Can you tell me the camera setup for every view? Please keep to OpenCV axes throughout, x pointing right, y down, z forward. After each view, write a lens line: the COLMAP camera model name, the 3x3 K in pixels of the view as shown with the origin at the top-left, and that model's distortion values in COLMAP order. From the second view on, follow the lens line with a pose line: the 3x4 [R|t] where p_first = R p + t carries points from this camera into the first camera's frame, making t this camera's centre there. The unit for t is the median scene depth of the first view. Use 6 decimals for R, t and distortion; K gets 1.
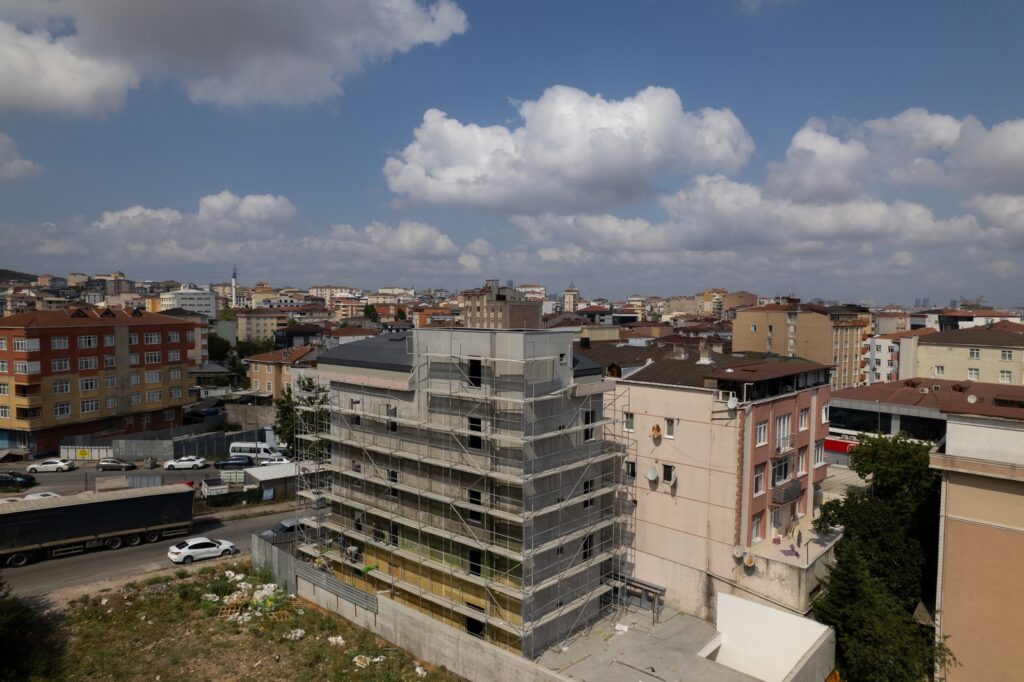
lens RADIAL K [[653.3, 0, 518.4], [0, 653.3, 364.7], [0, 0, 1]] dist [-0.072759, 0.056536]
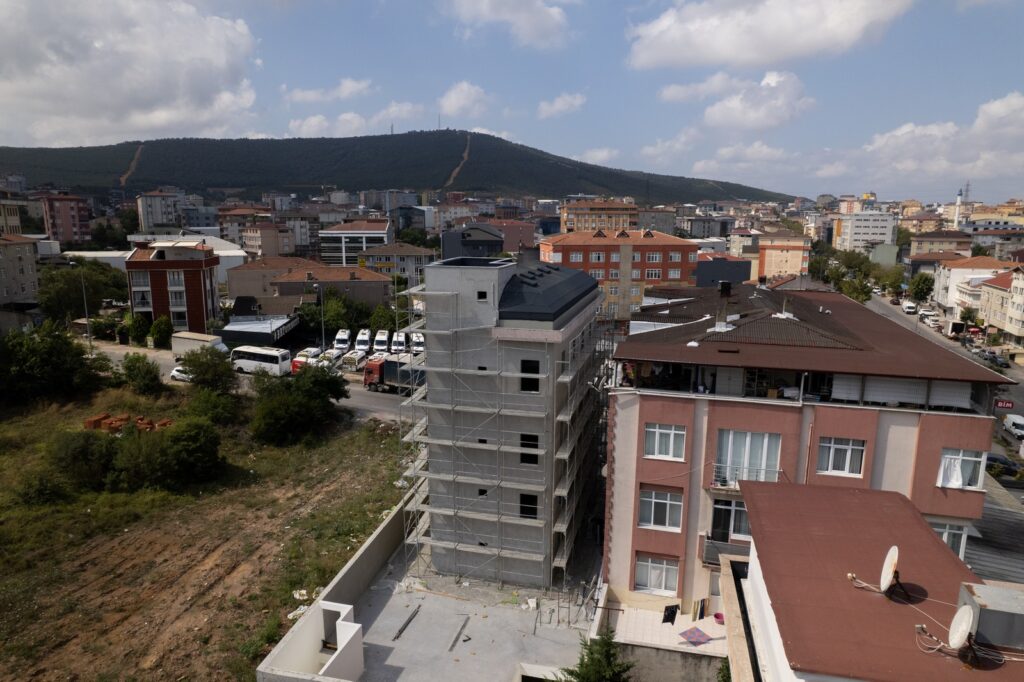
lens RADIAL K [[653.3, 0, 521.2], [0, 653.3, 326.3], [0, 0, 1]] dist [-0.072759, 0.056536]
pose [[0.479324, 0.138696, -0.866609, 0.369399], [-0.082219, 0.990188, 0.112998, -0.031975], [0.873778, 0.017089, 0.486024, 0.228592]]
